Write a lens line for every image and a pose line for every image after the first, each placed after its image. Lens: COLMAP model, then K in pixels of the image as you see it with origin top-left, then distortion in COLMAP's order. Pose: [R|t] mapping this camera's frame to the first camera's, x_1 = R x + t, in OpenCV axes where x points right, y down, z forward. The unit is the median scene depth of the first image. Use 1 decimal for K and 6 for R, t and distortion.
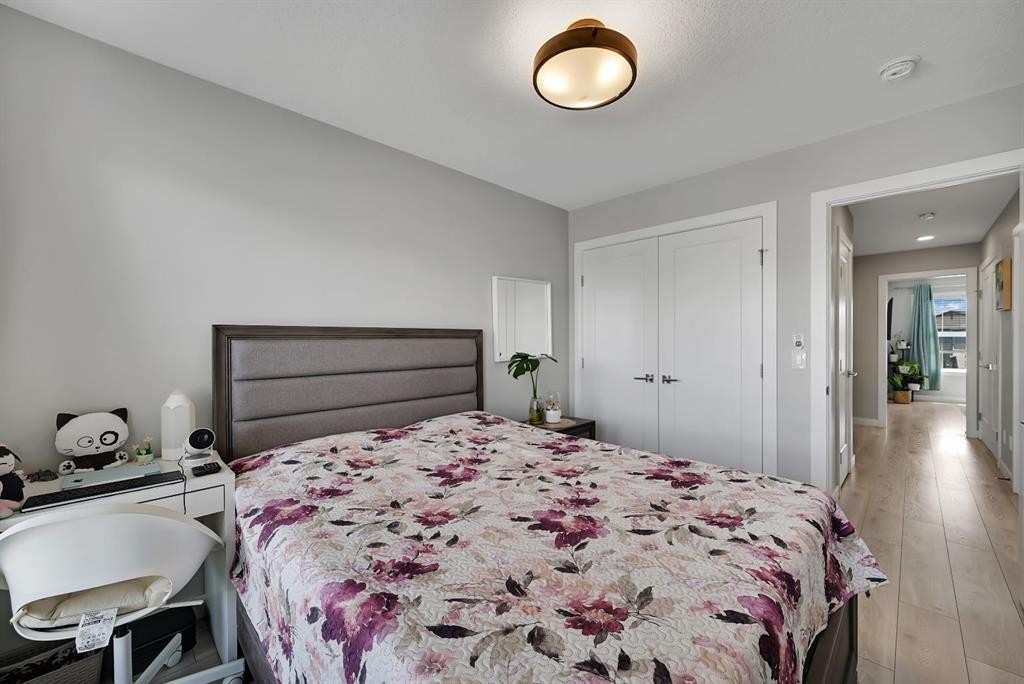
lens RADIAL K [[404.0, 0, 512.0], [0, 404.0, 342.0], [0, 0, 1]] dist [0.000097, 0.000052]
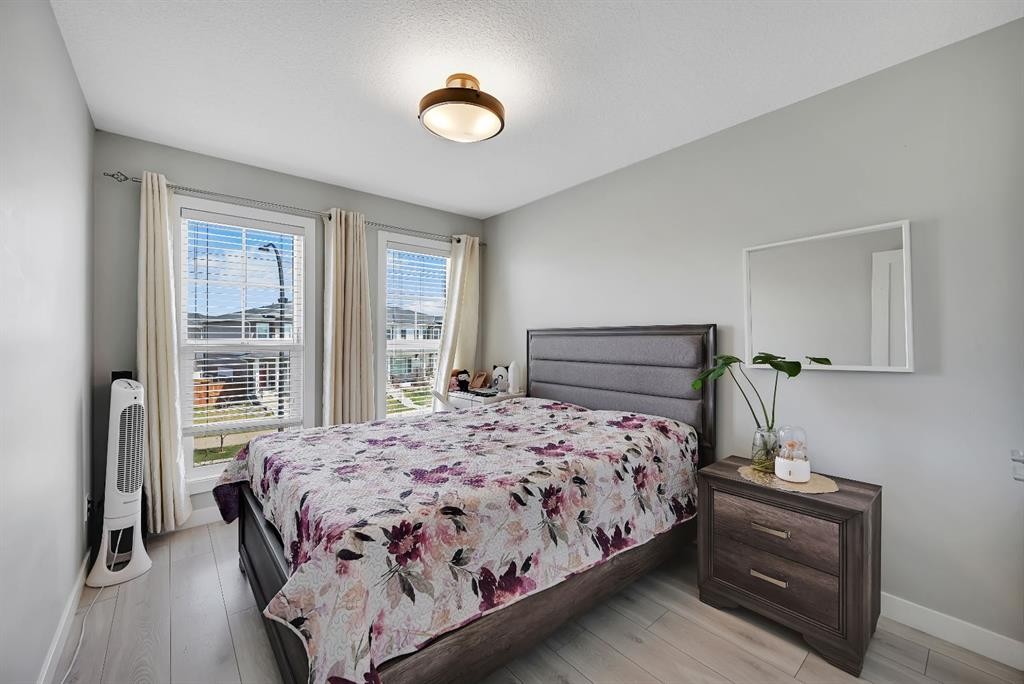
lens RADIAL K [[408.6, 0, 515.8], [0, 408.6, 341.2], [0, 0, 1]] dist [-0.001443, -0.000168]
pose [[-0.076660, 0.013950, -0.996960, 1.041547], [-0.002910, 0.999895, 0.014215, -0.009127], [0.997053, 0.003990, -0.076612, 0.942882]]
